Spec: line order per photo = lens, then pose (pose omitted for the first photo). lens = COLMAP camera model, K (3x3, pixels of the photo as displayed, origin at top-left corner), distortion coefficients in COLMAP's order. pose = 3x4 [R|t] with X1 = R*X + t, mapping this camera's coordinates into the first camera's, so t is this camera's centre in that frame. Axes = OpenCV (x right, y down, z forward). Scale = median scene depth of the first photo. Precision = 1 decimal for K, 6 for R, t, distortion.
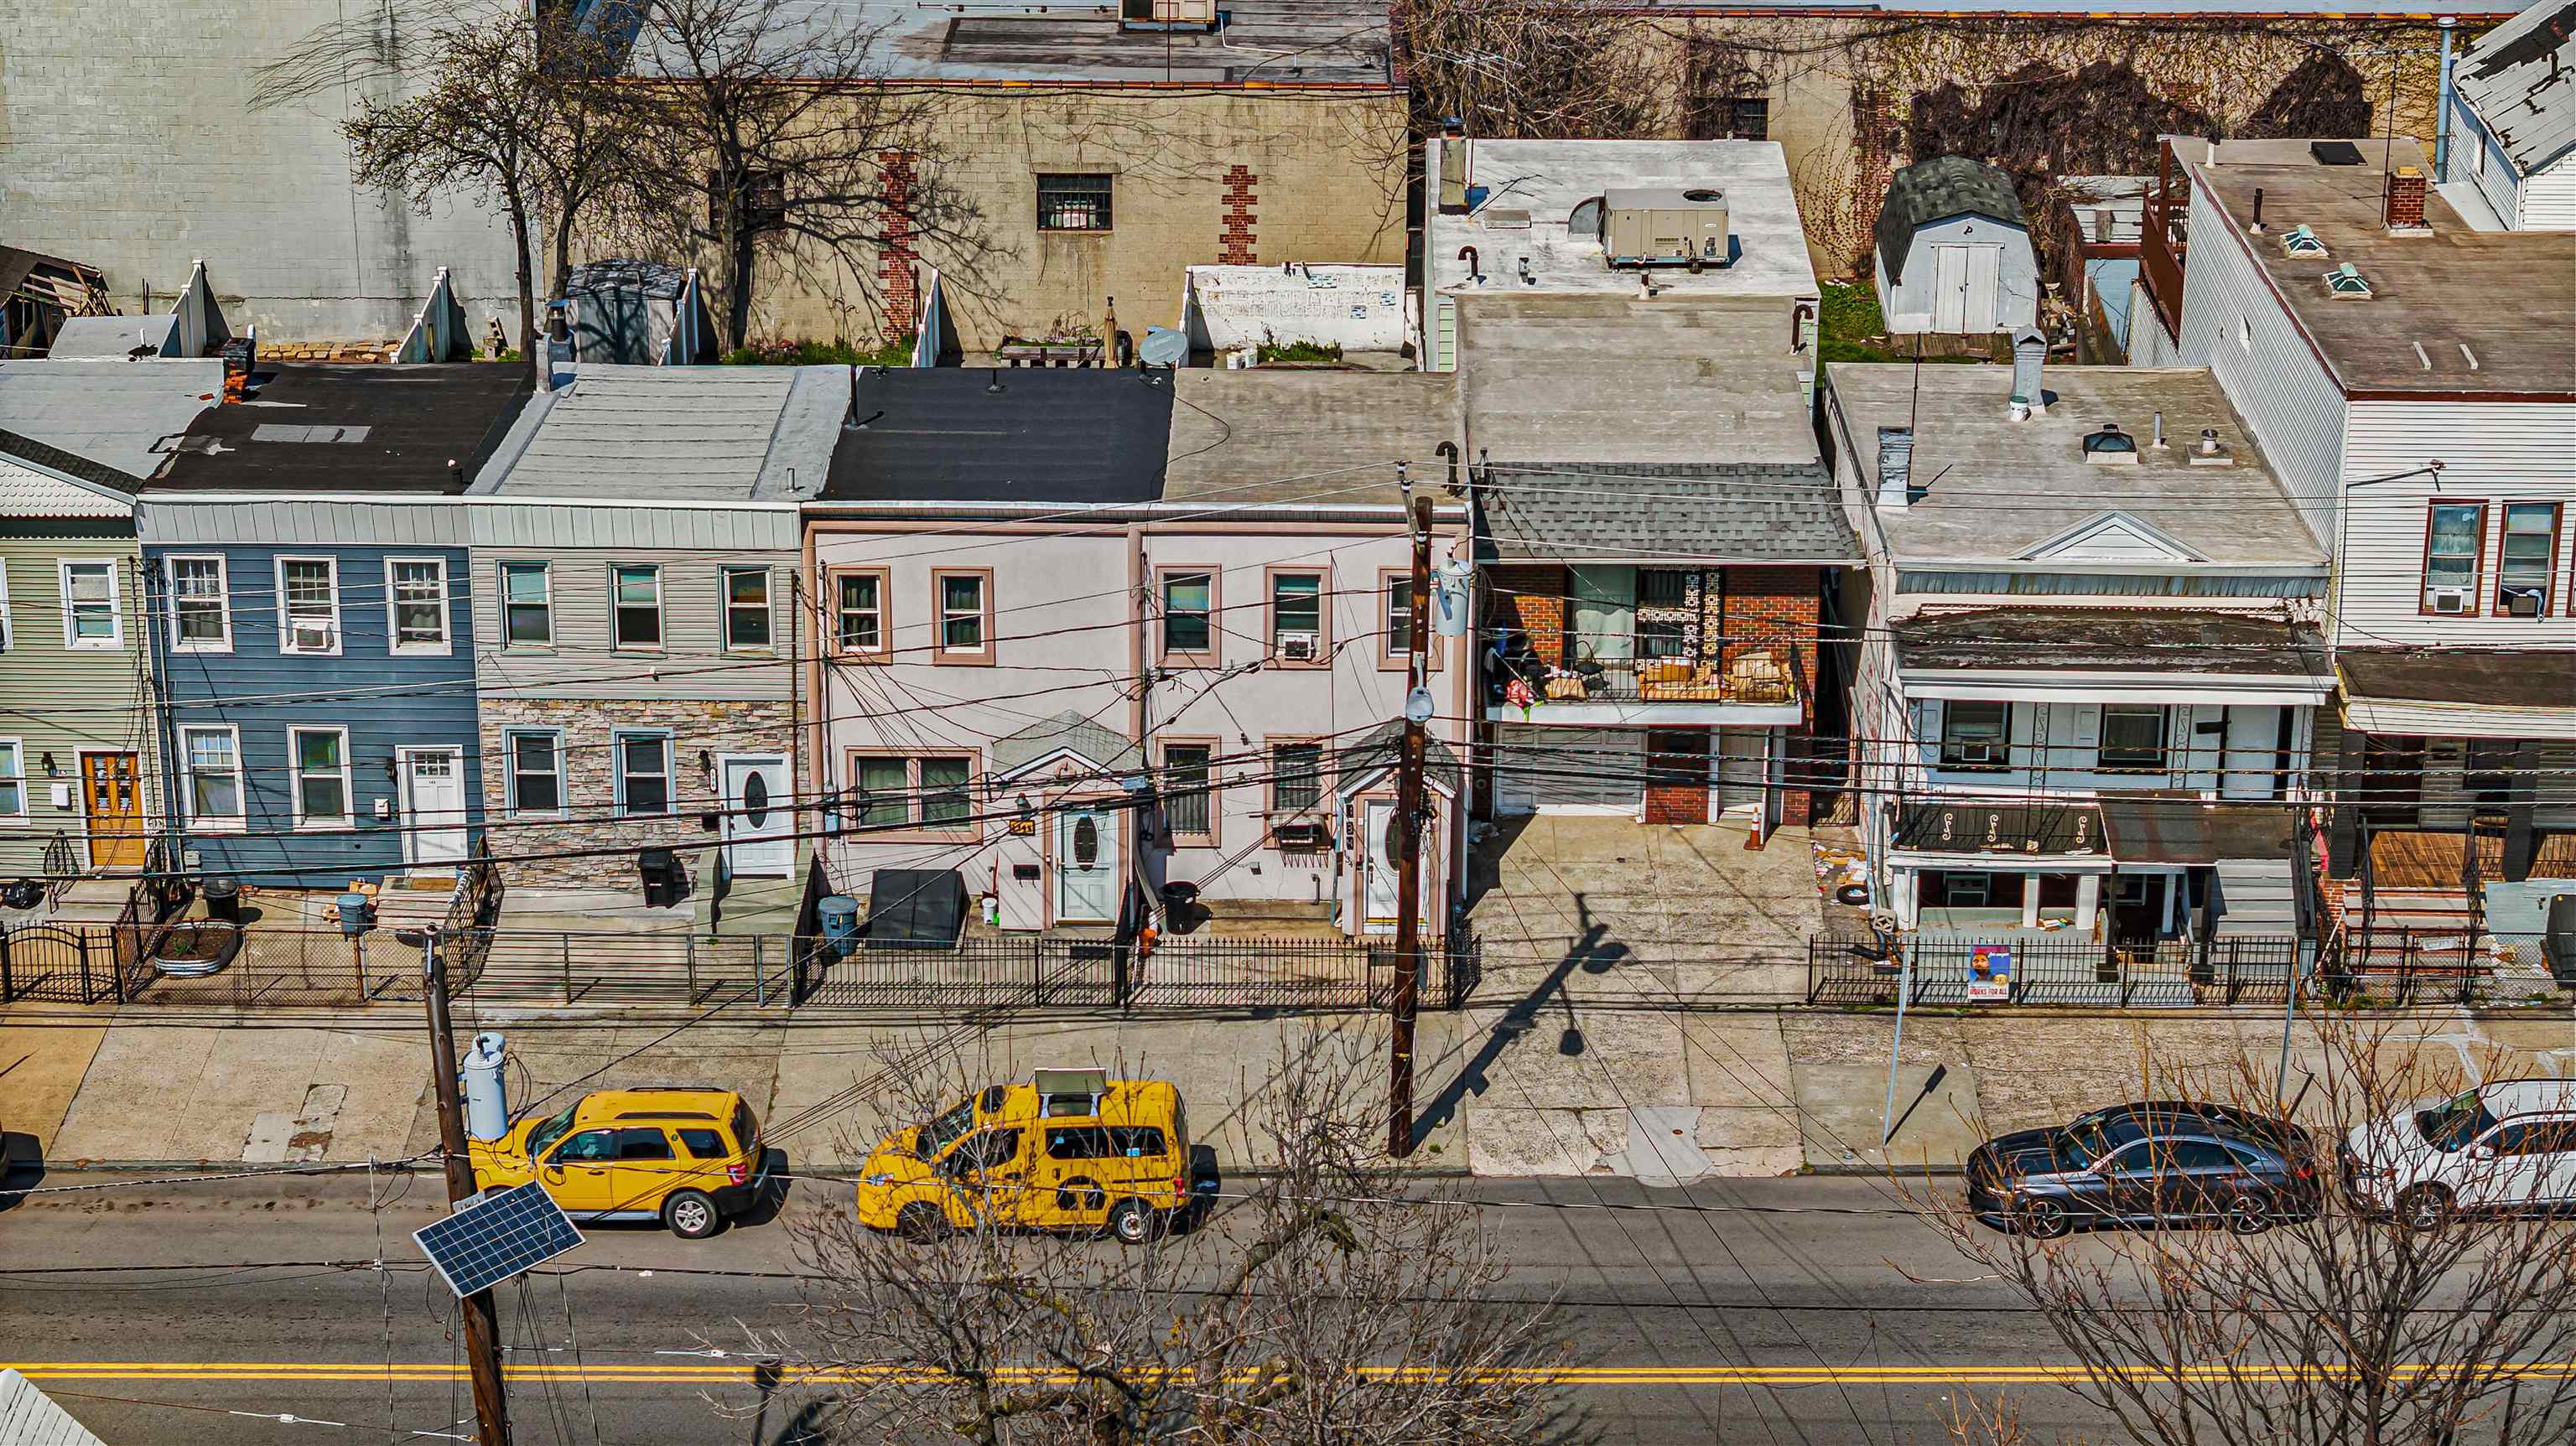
lens RADIAL K [[5194.6, 0, 1288.0], [0, 5194.6, 723.0], [0, 0, 1]] dist [-0.086130, 0.347147]
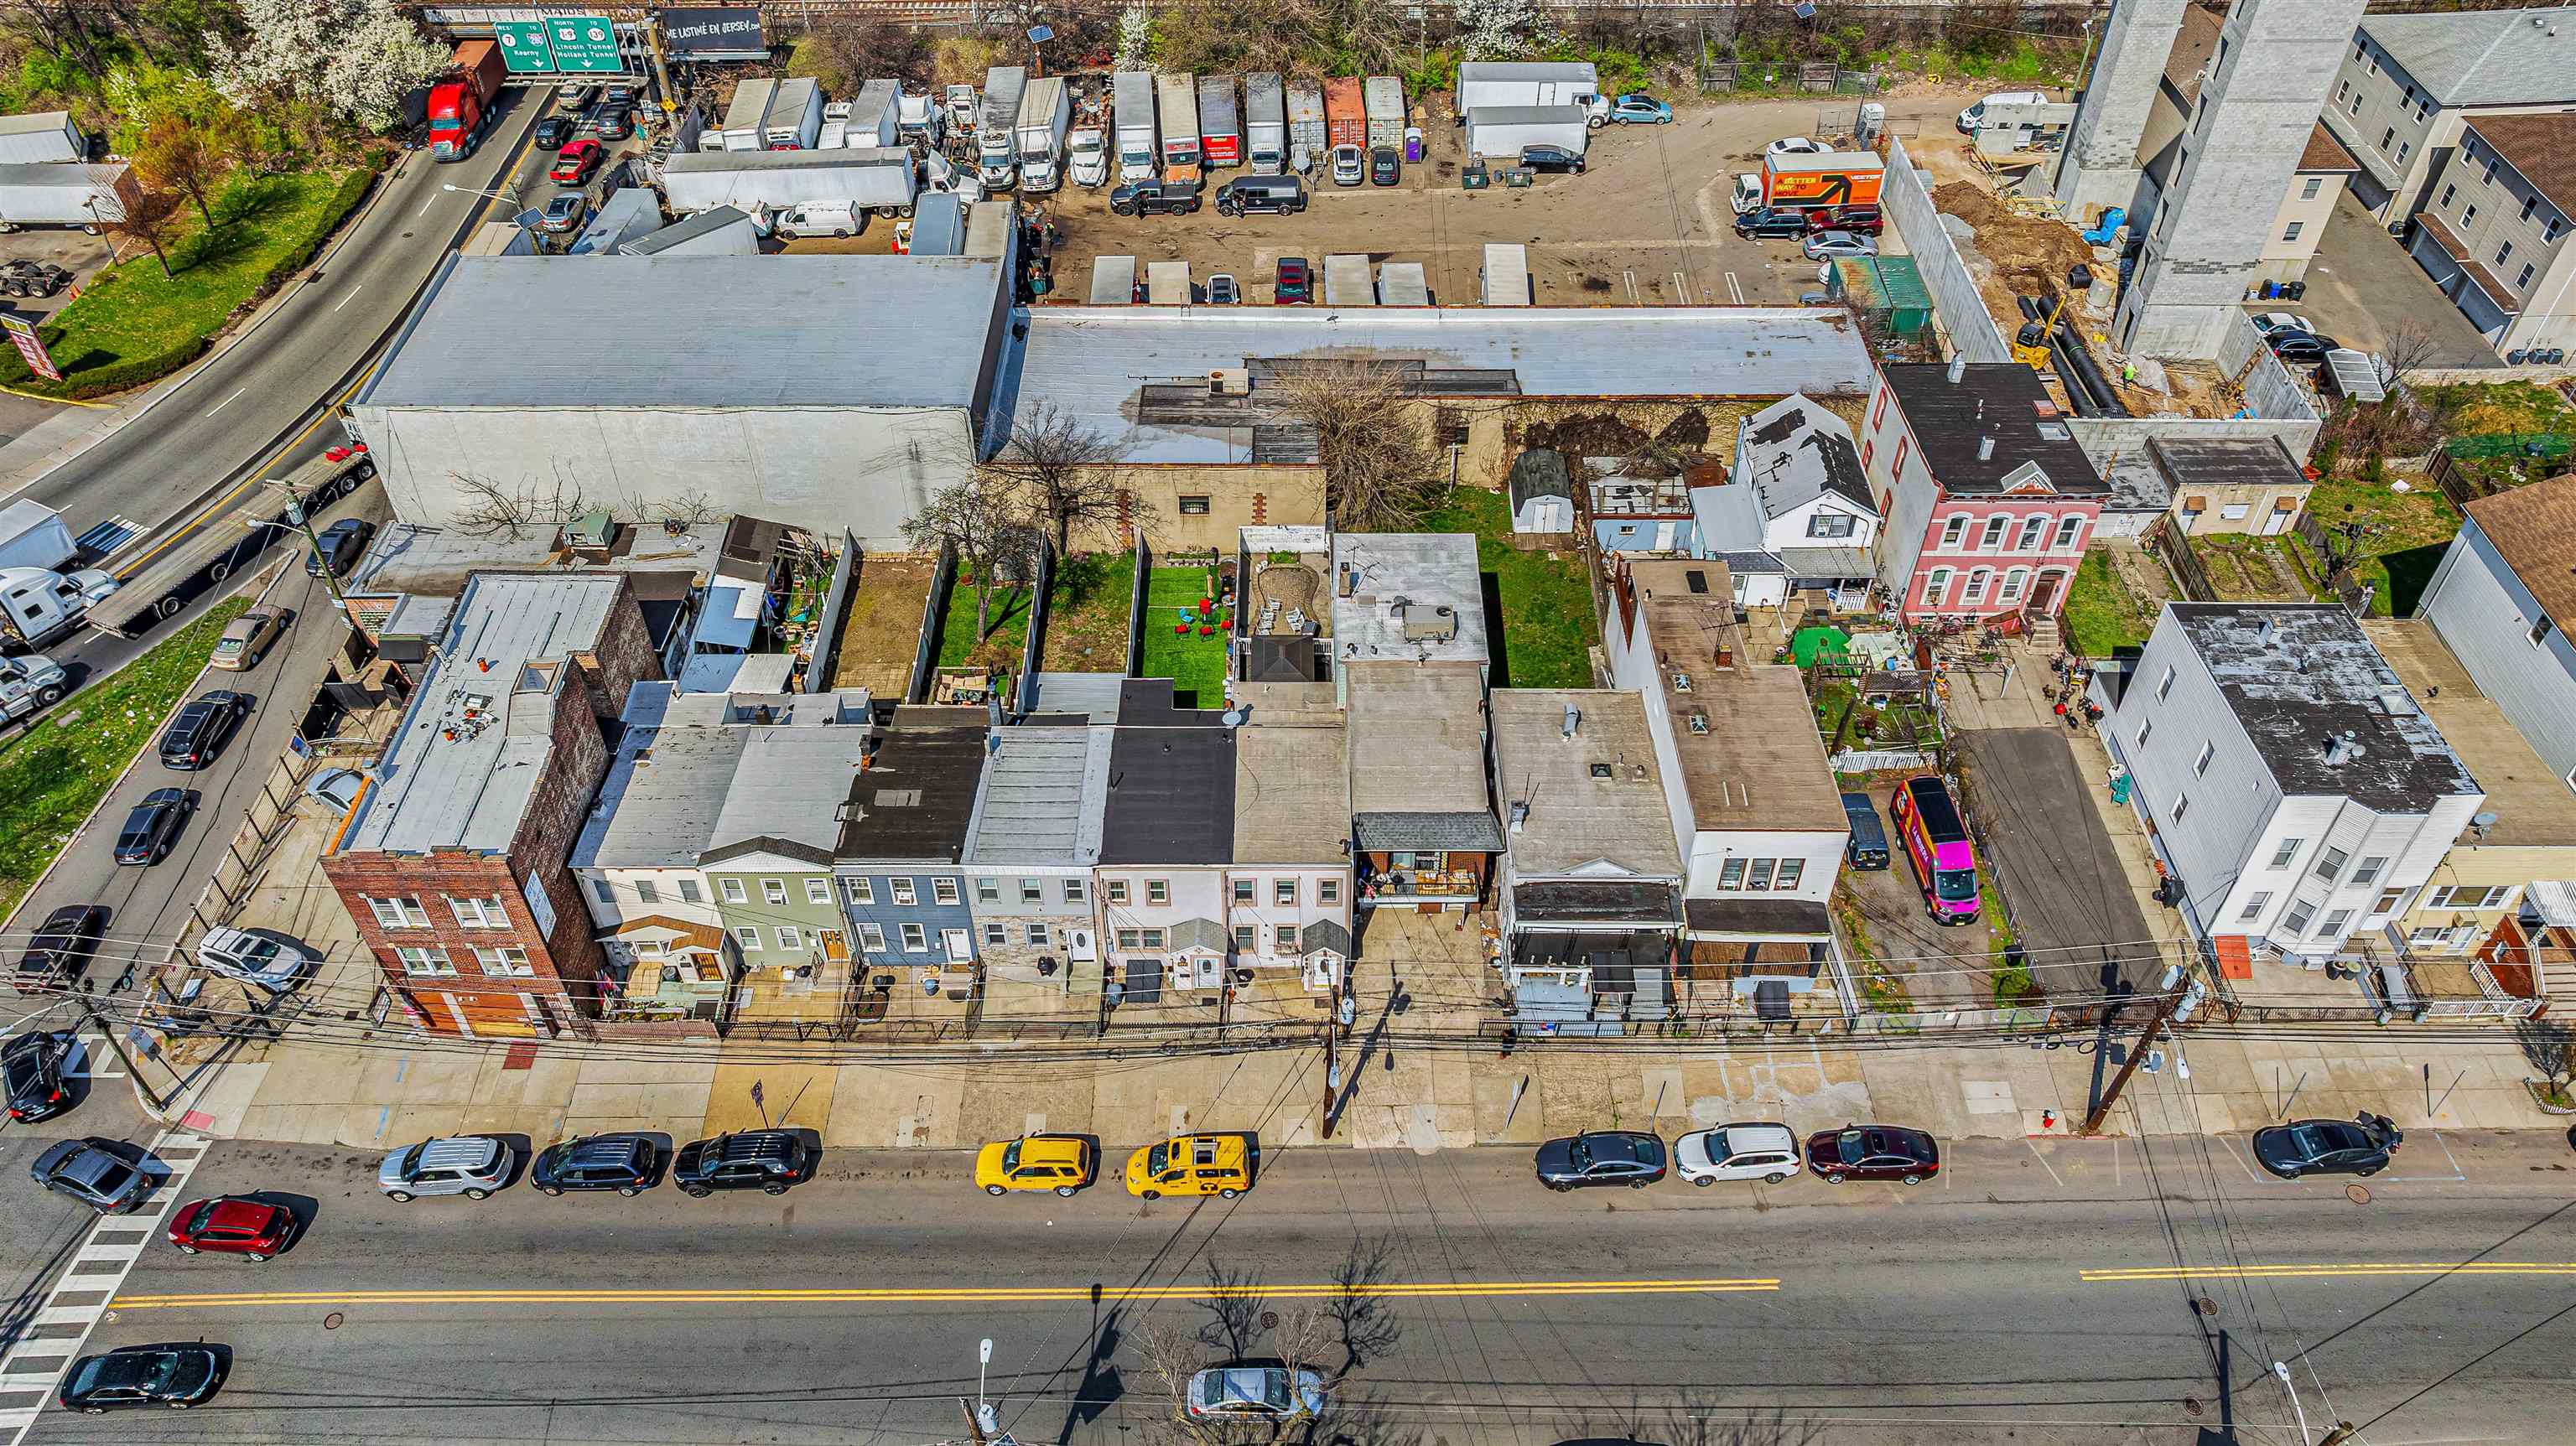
lens RADIAL K [[1812.1, 0, 1314.2], [0, 1812.1, 718.7], [0, 0, 1]] dist [0.001524, 0.002885]
pose [[0.999794, -0.010617, 0.017307, 0.001151], [0.003481, 0.929407, 0.369039, -0.432767], [-0.020004, -0.368902, 0.929253, 0.186674]]
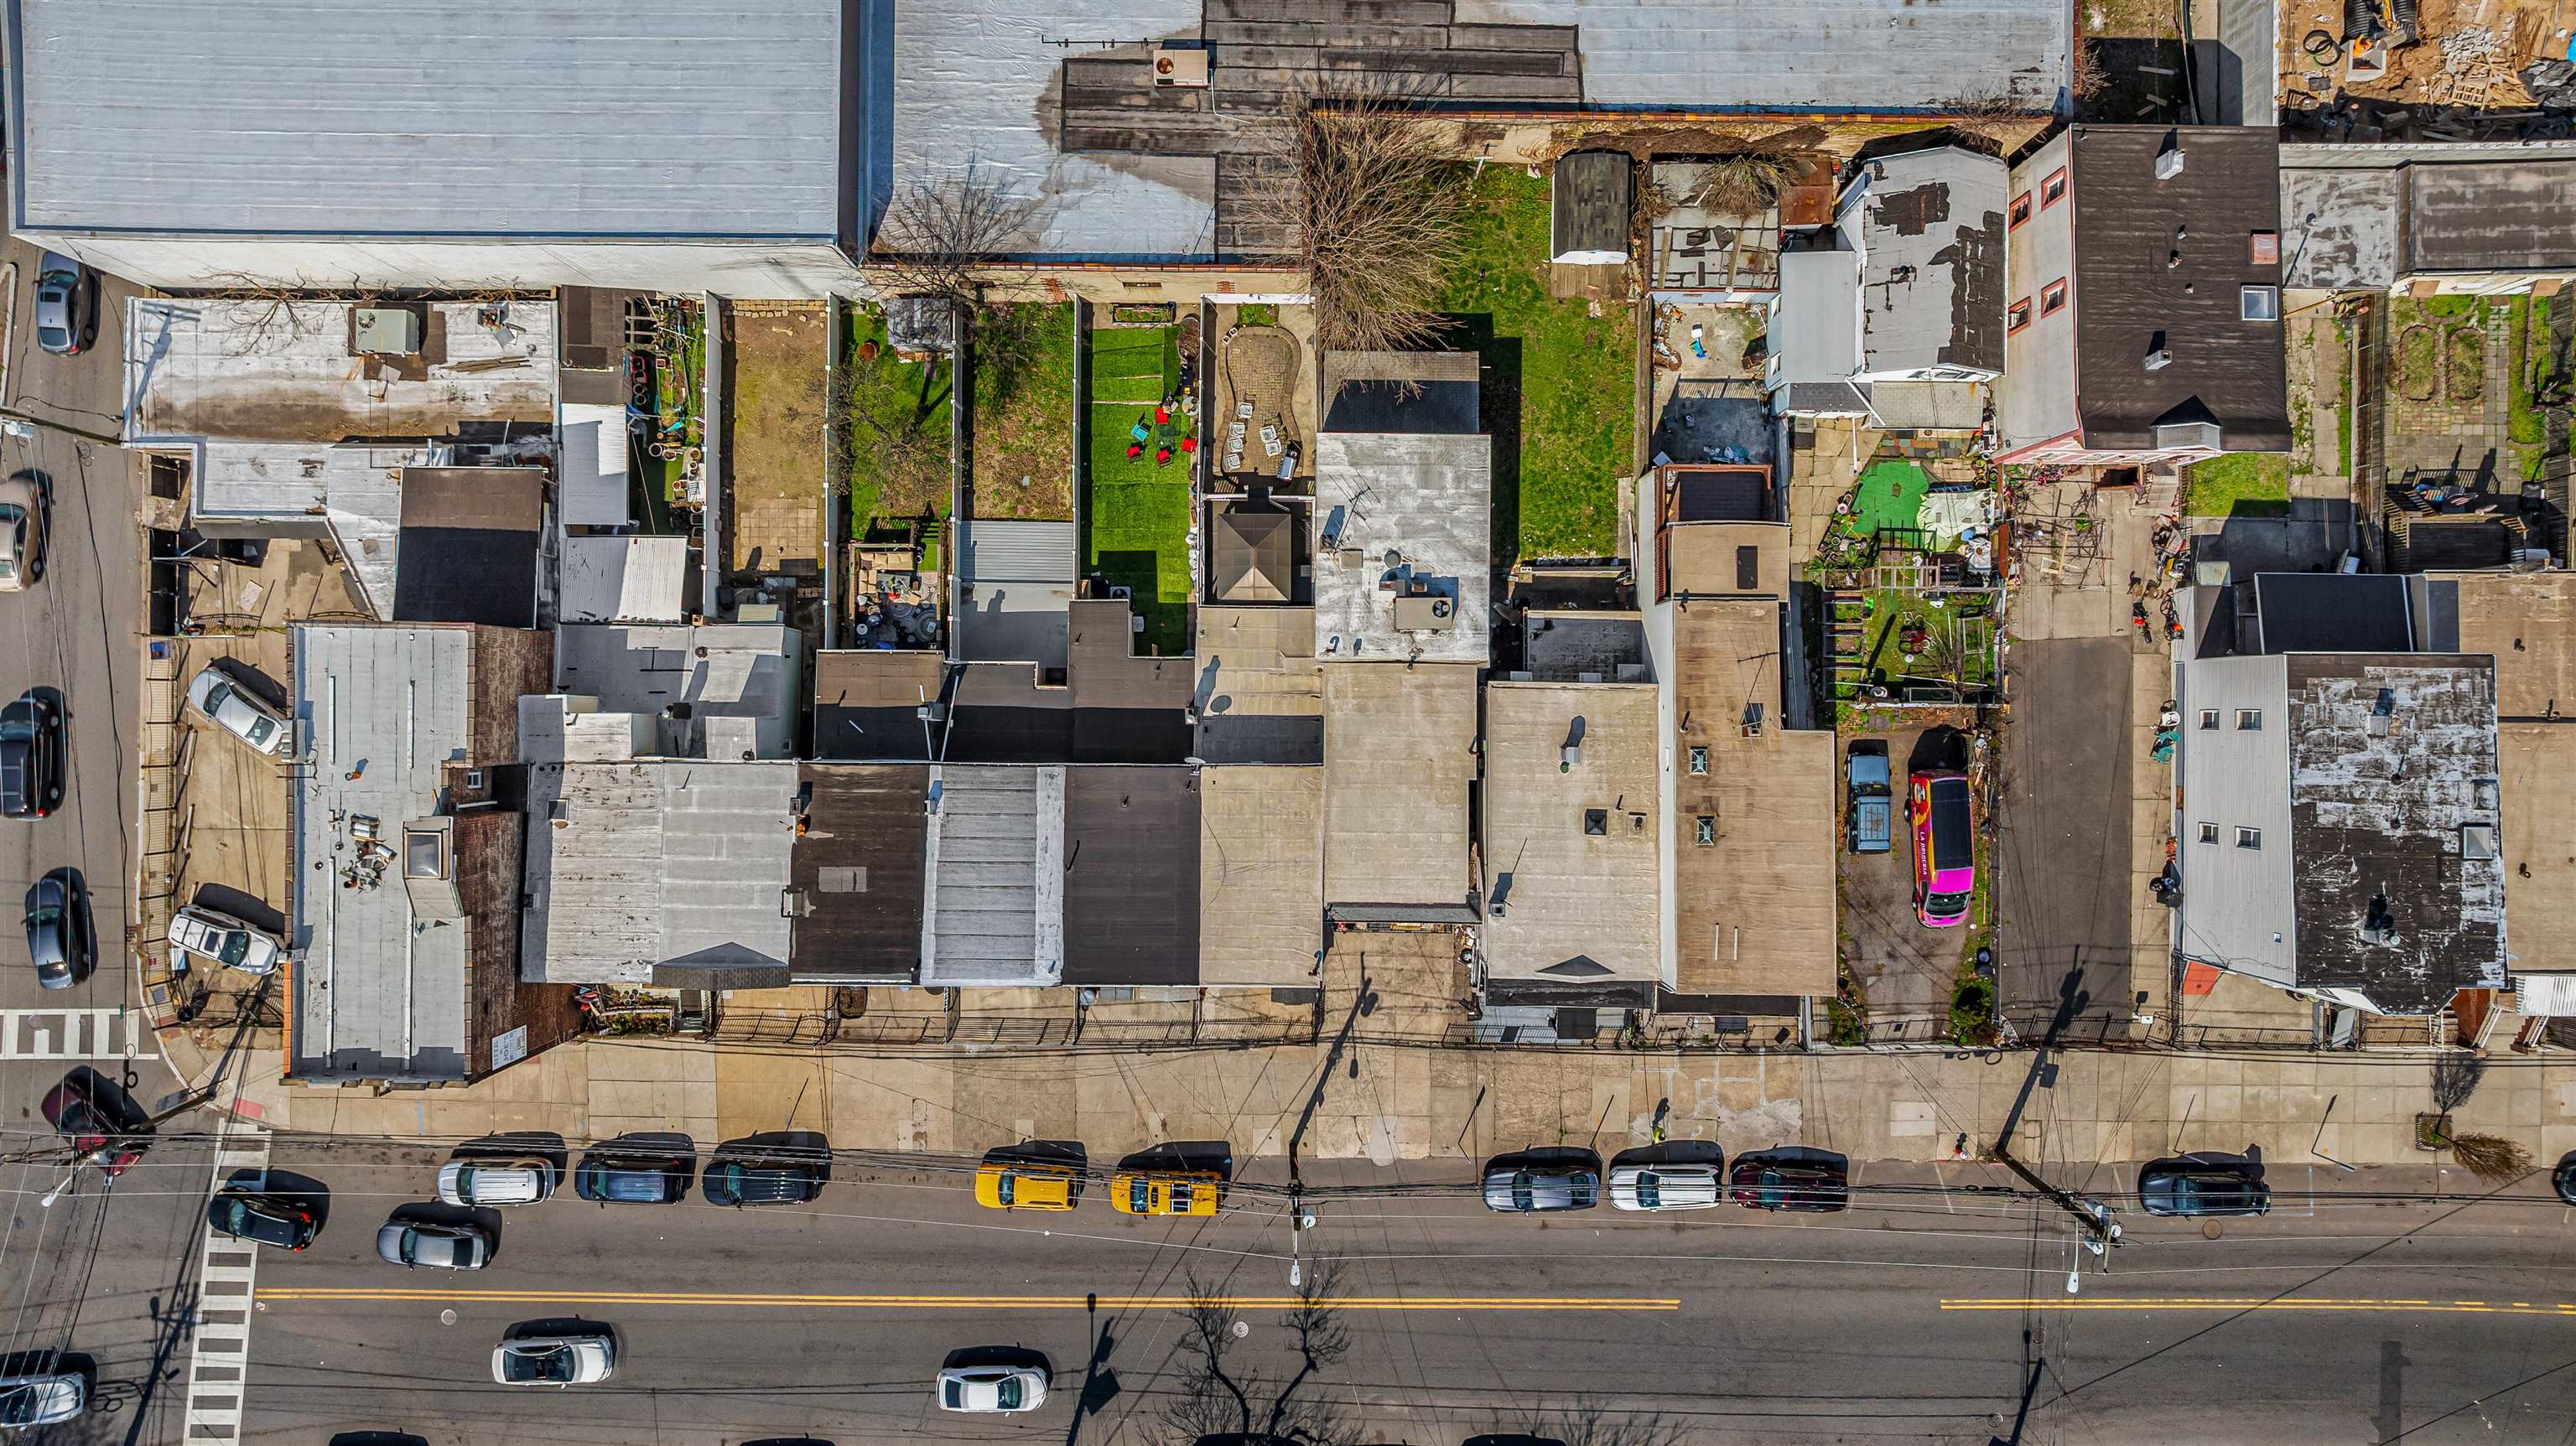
lens RADIAL K [[1815.3, 0, 1307.6], [0, 1815.3, 722.9], [0, 0, 1]] dist [-0.002913, 0.001668]
pose [[0.999986, -0.002253, 0.004719, 0.023991], [-0.003485, 0.385652, 0.922638, -0.887242], [-0.003899, -0.922641, 0.385639, 0.762584]]
